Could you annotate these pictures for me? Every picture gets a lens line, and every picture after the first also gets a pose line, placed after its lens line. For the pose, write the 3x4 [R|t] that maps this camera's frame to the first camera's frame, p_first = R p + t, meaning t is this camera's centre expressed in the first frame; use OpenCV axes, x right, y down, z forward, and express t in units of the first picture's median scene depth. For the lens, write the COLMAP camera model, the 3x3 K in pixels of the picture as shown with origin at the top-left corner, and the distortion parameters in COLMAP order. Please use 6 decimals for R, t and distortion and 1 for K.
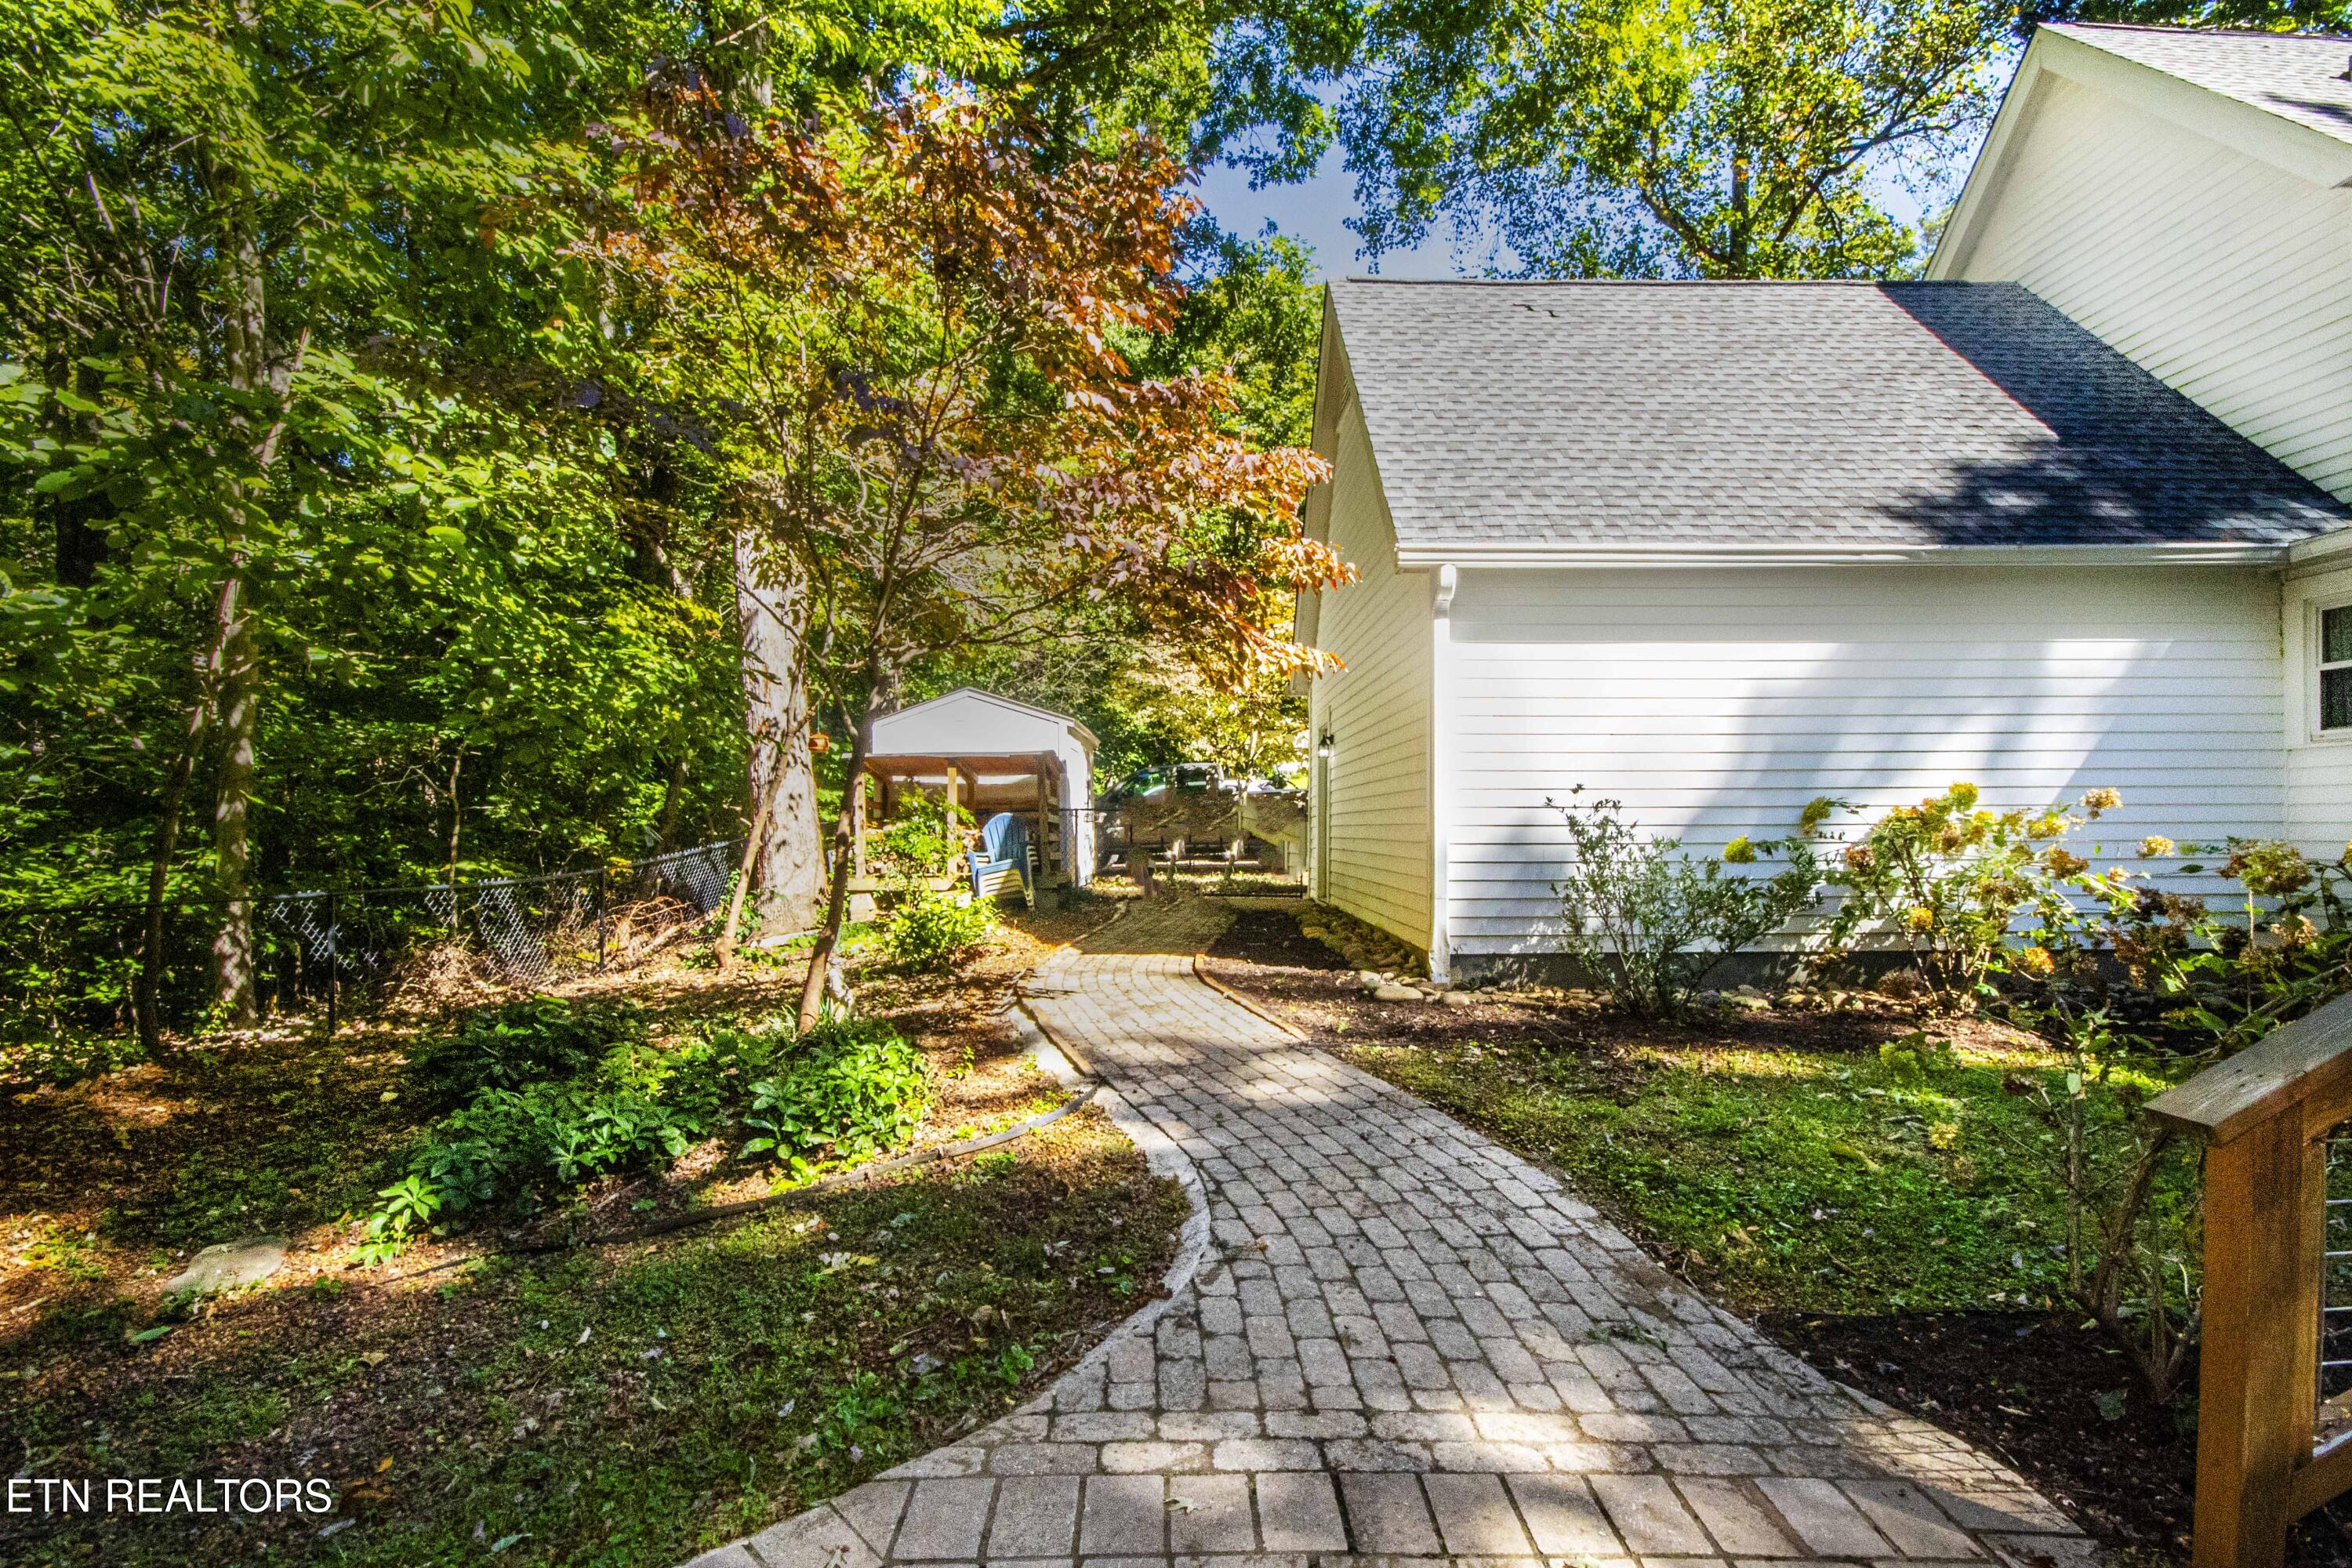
lens RADIAL K [[1130.1, 0, 1191.7], [0, 1130.1, 870.2], [0, 0, 1]] dist [-0.002832, 0.001236]
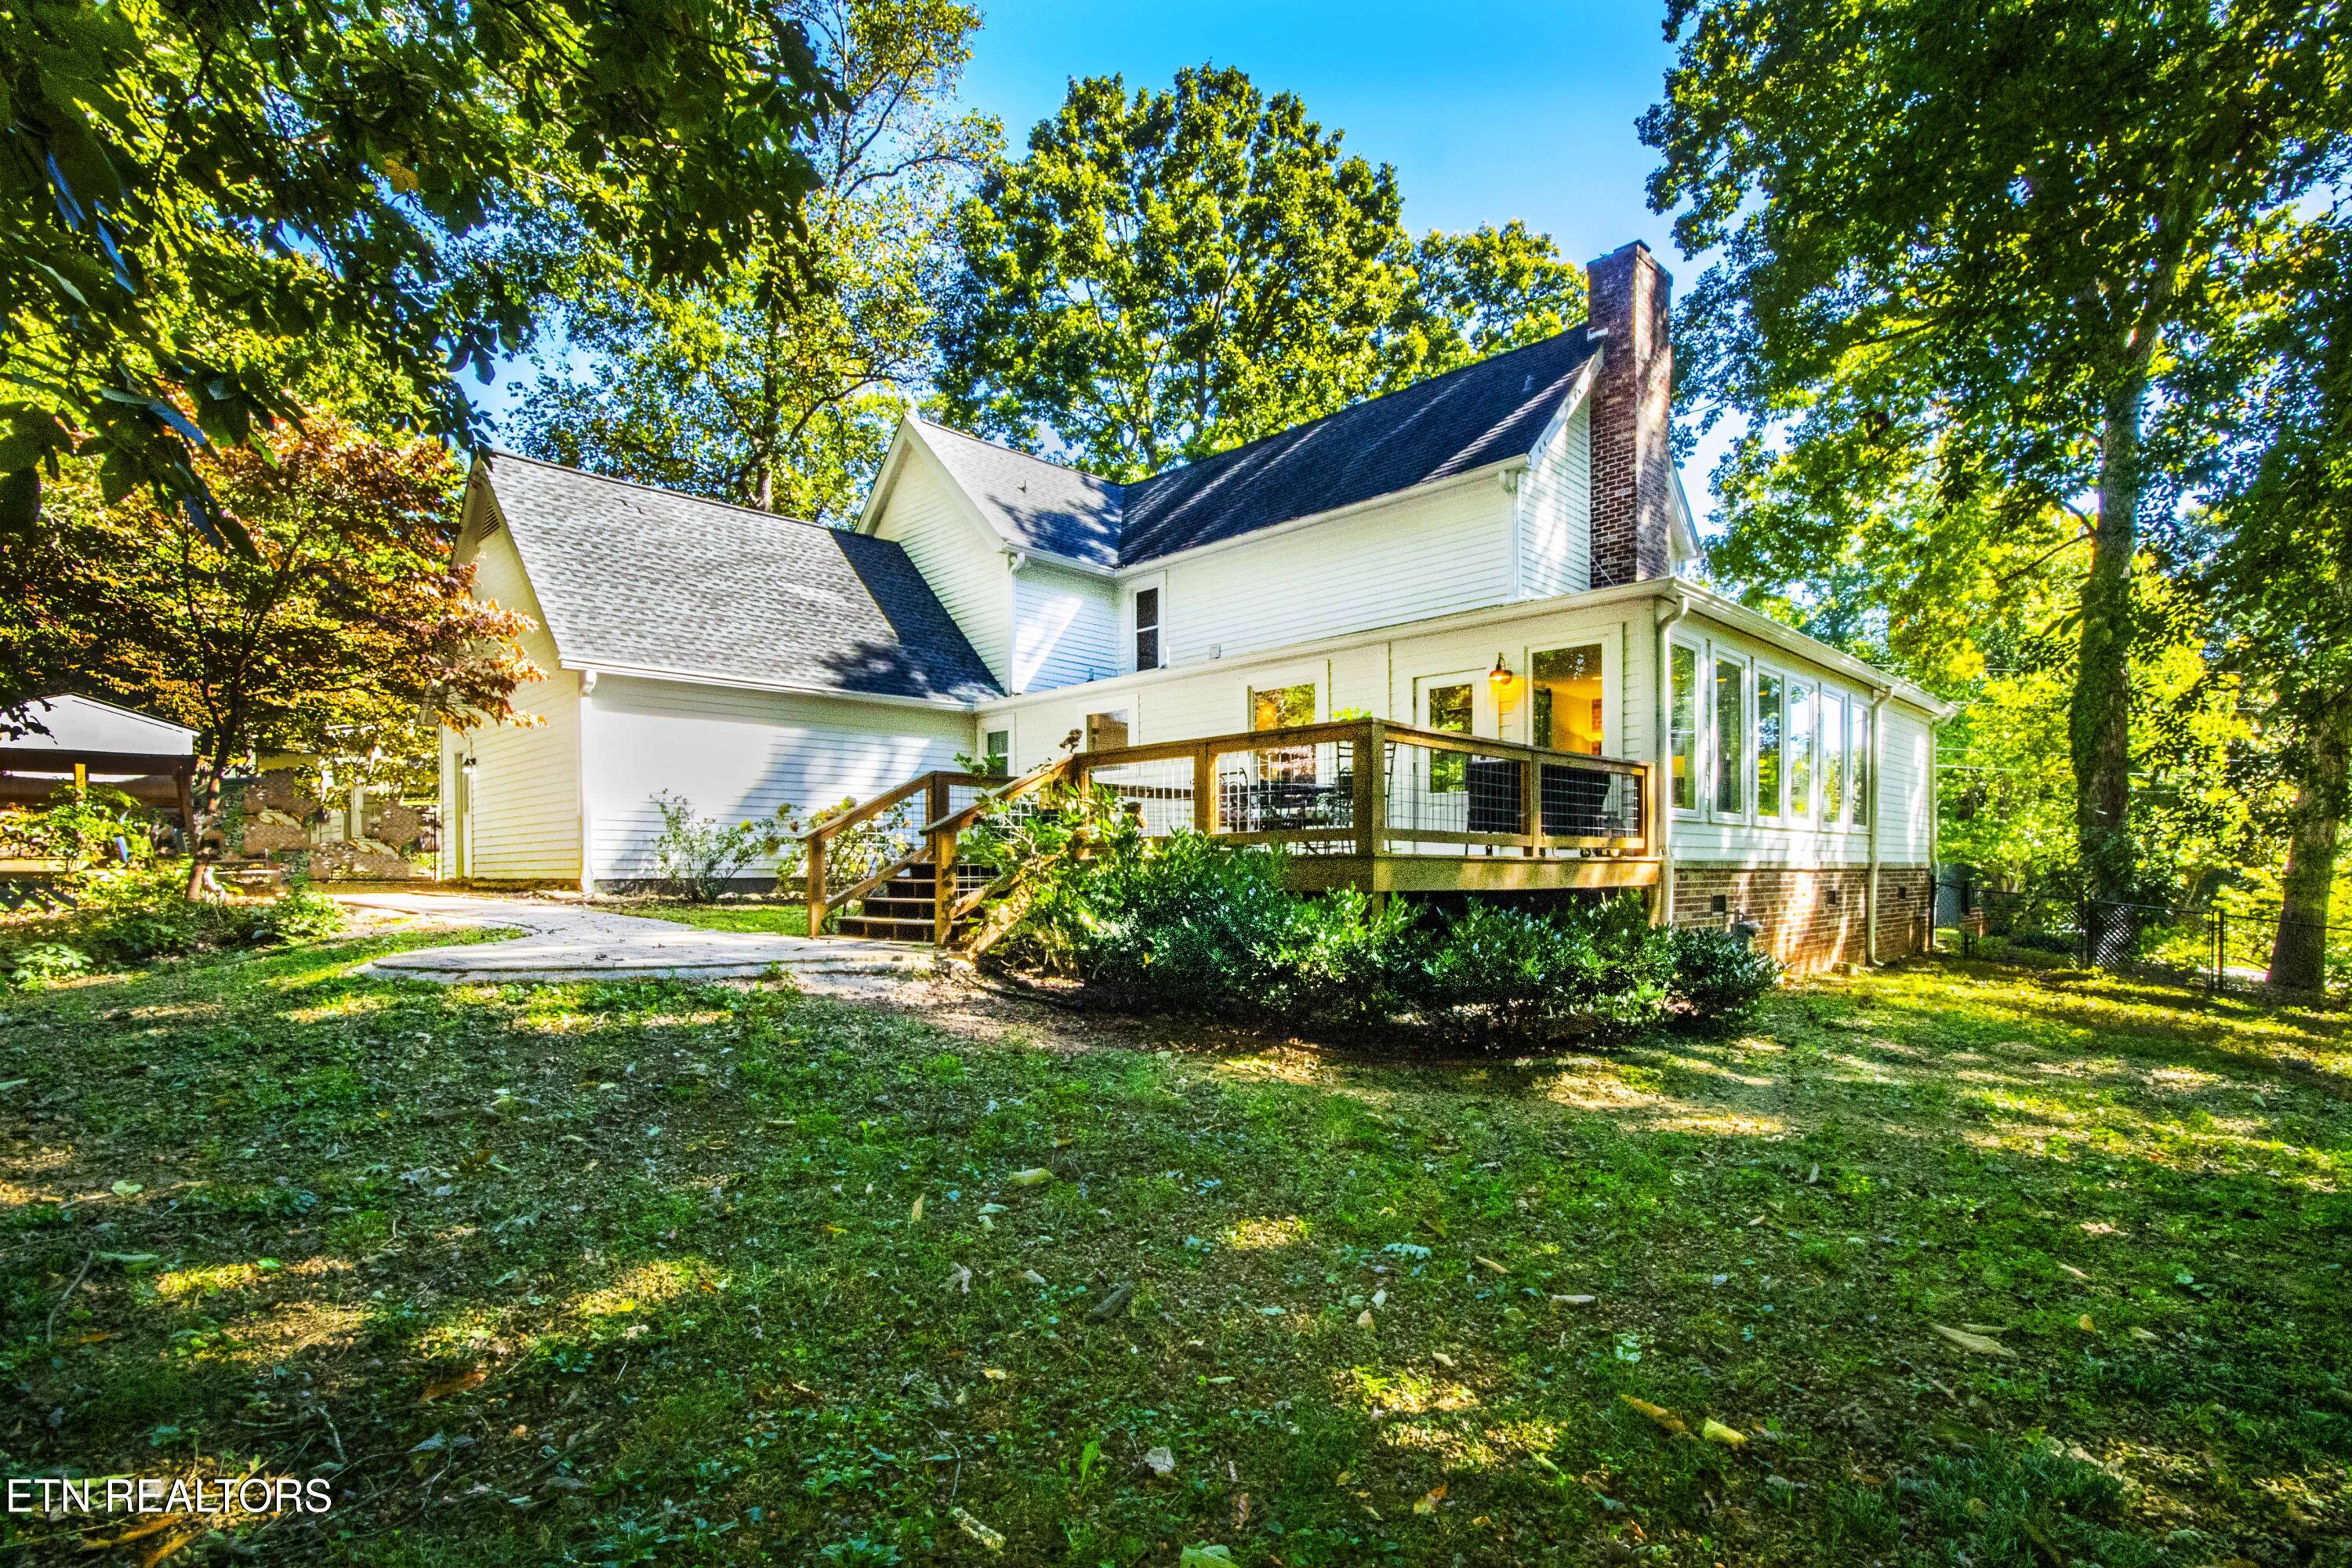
lens RADIAL K [[1130.1, 0, 1191.7], [0, 1130.1, 870.2], [0, 0, 1]] dist [-0.002832, 0.001236]
pose [[0.710923, -0.000919, 0.703269, -0.340167], [0.030944, 0.999072, -0.029976, 0.132097], [-0.702589, 0.043073, 0.710292, -0.905233]]
